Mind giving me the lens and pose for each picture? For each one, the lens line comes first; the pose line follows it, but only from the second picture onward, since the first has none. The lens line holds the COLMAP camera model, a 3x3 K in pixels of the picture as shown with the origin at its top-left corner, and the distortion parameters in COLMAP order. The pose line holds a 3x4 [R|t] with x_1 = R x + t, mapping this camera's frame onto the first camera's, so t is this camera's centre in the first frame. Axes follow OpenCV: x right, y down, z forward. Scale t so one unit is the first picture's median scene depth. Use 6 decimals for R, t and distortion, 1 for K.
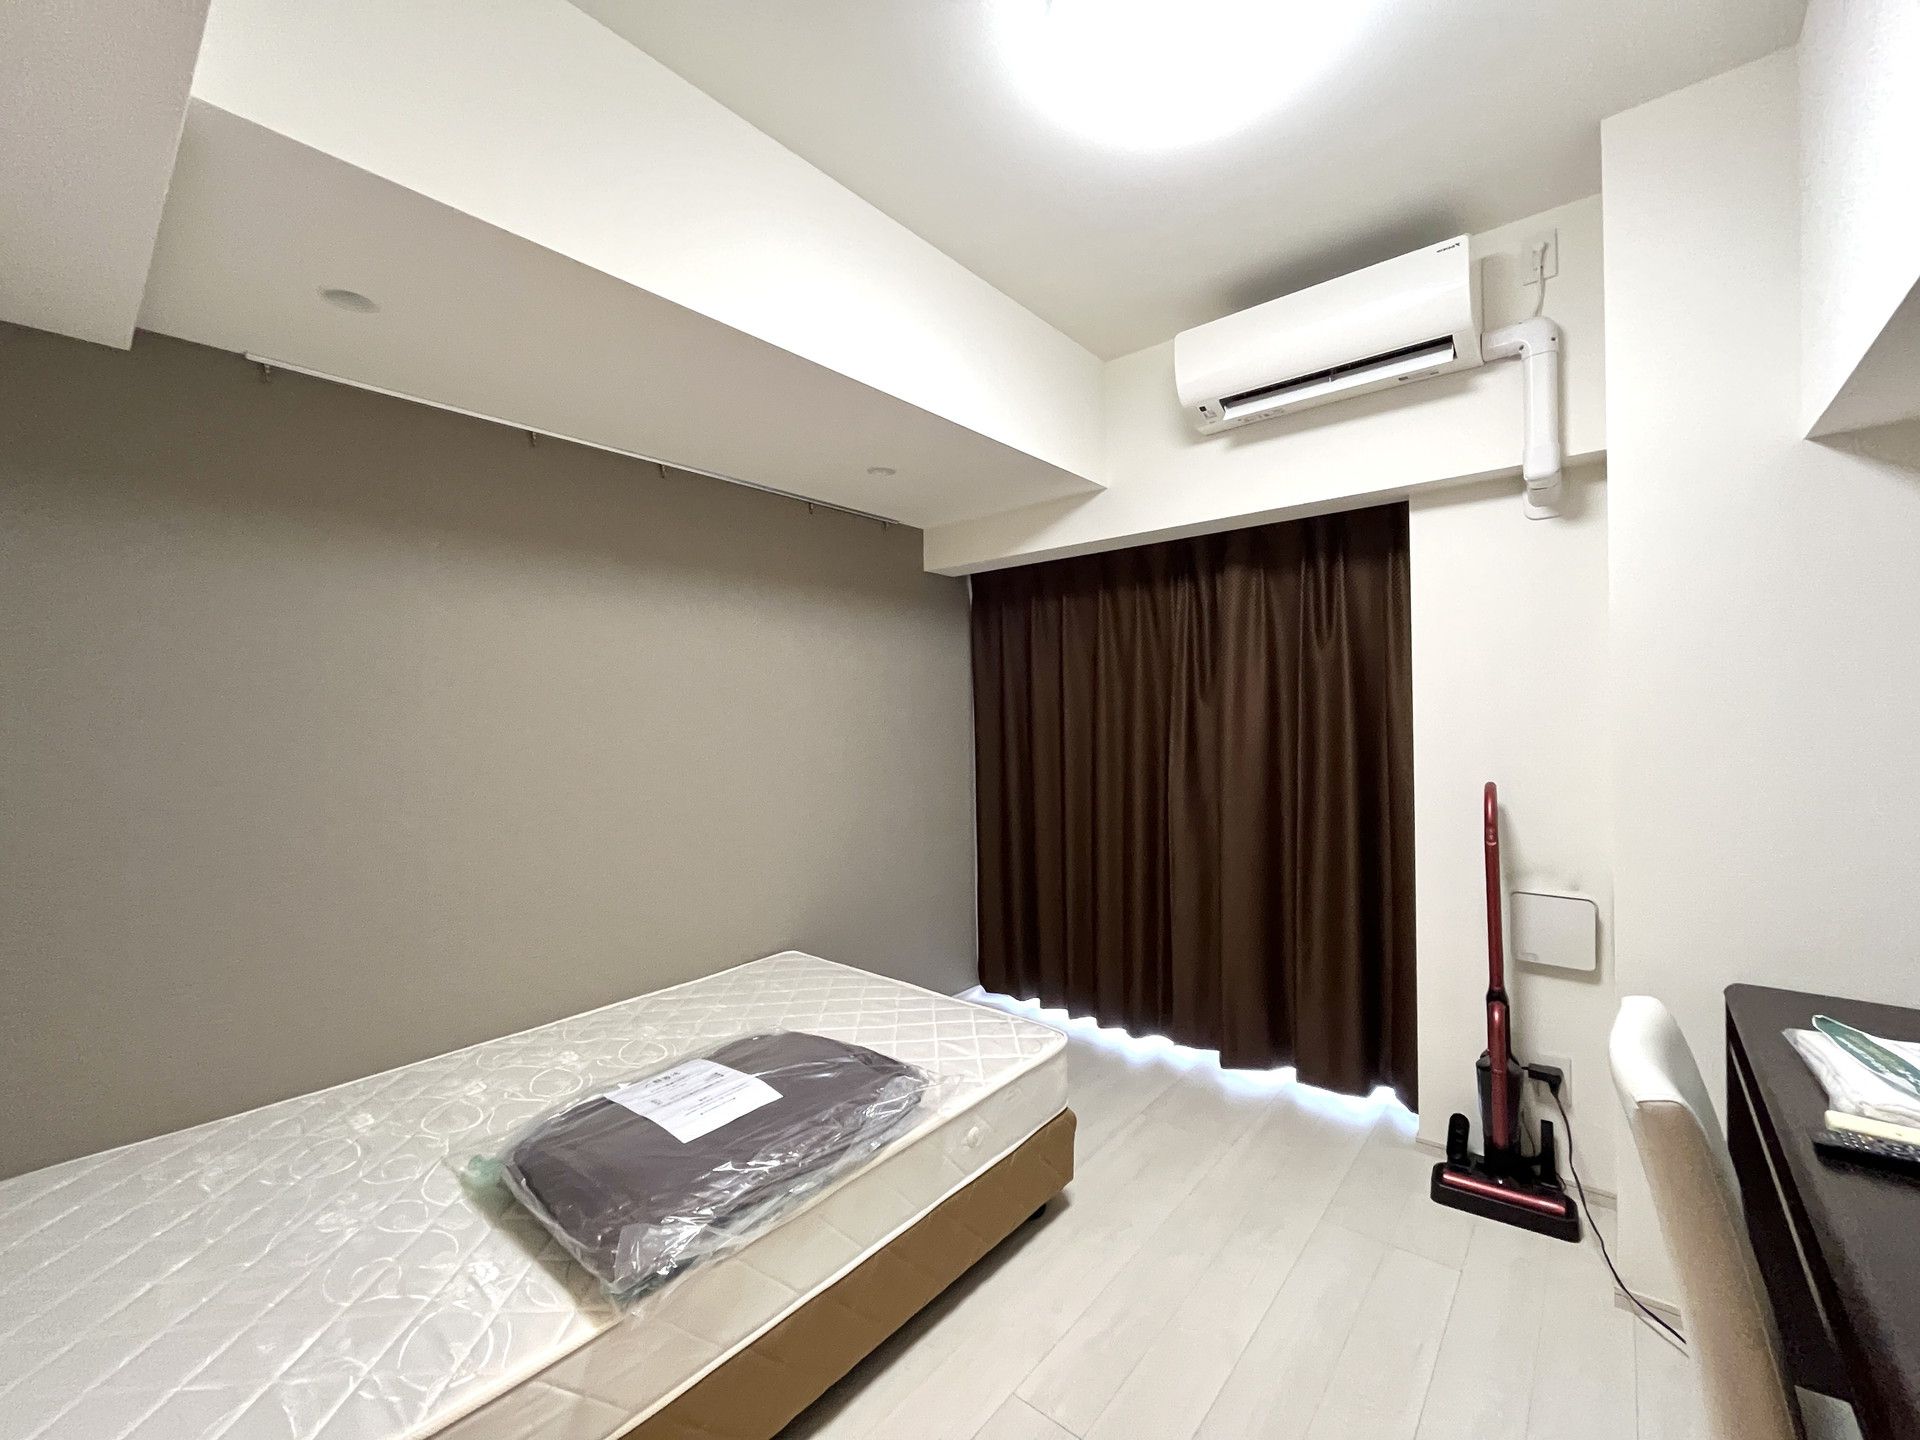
lens RADIAL K [[780.1, 0, 964.0], [0, 780.1, 722.4], [0, 0, 1]] dist [-0.003042, -0.000869]
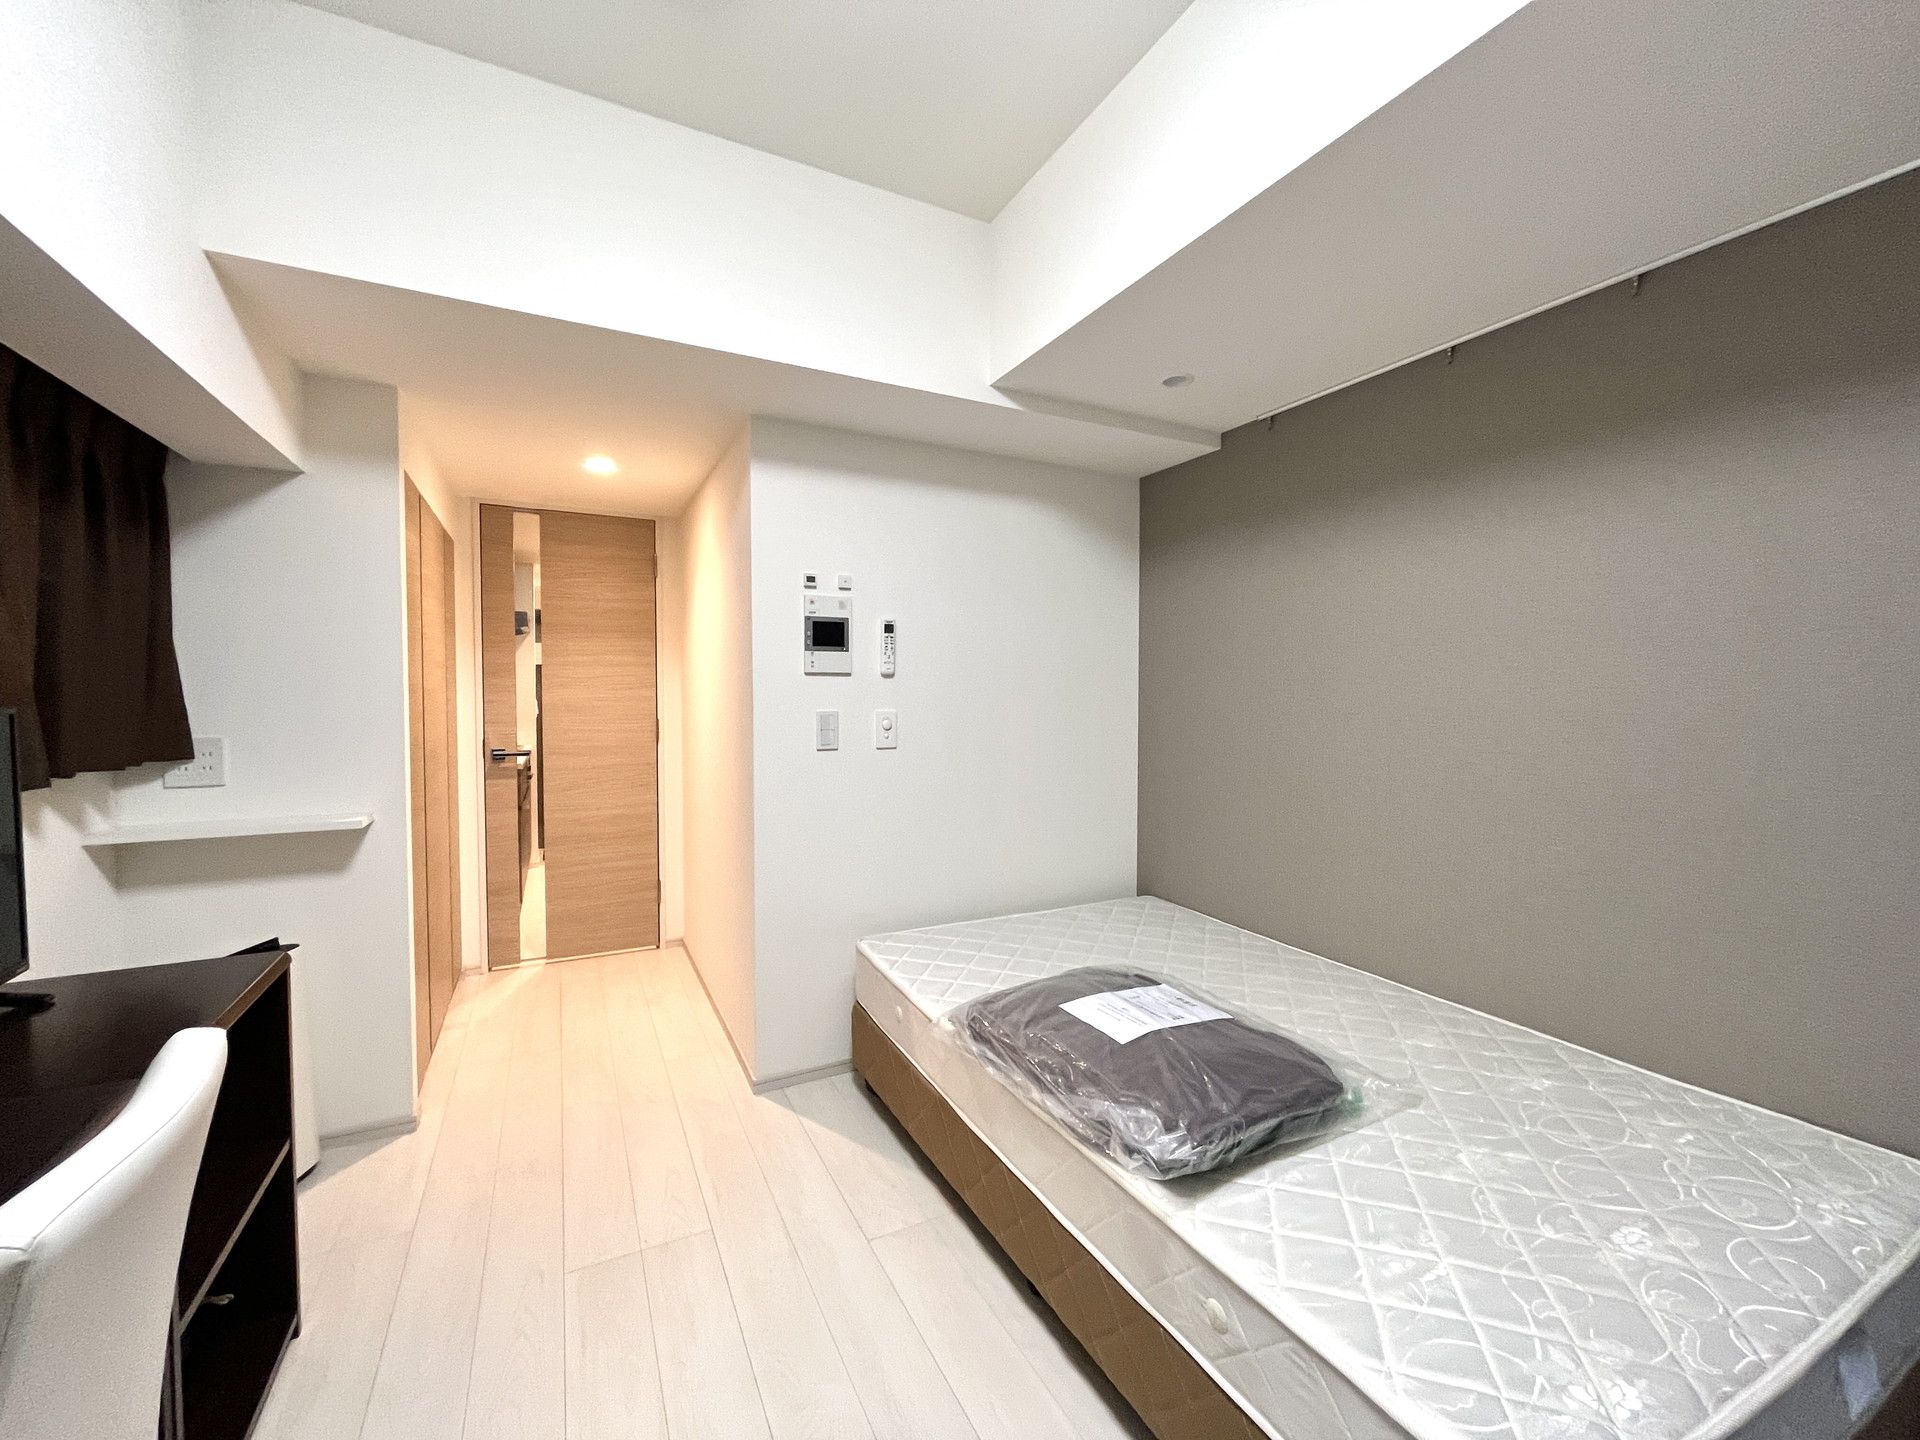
lens RADIAL K [[780.1, 0, 955.7], [0, 780.1, 712.8], [0, 0, 1]] dist [-0.003042, -0.000869]
pose [[-0.379859, 0.033950, -0.924421, 0.725668], [-0.000706, 0.999315, 0.036991, 0.025506], [0.925044, 0.014704, -0.379575, 1.147364]]
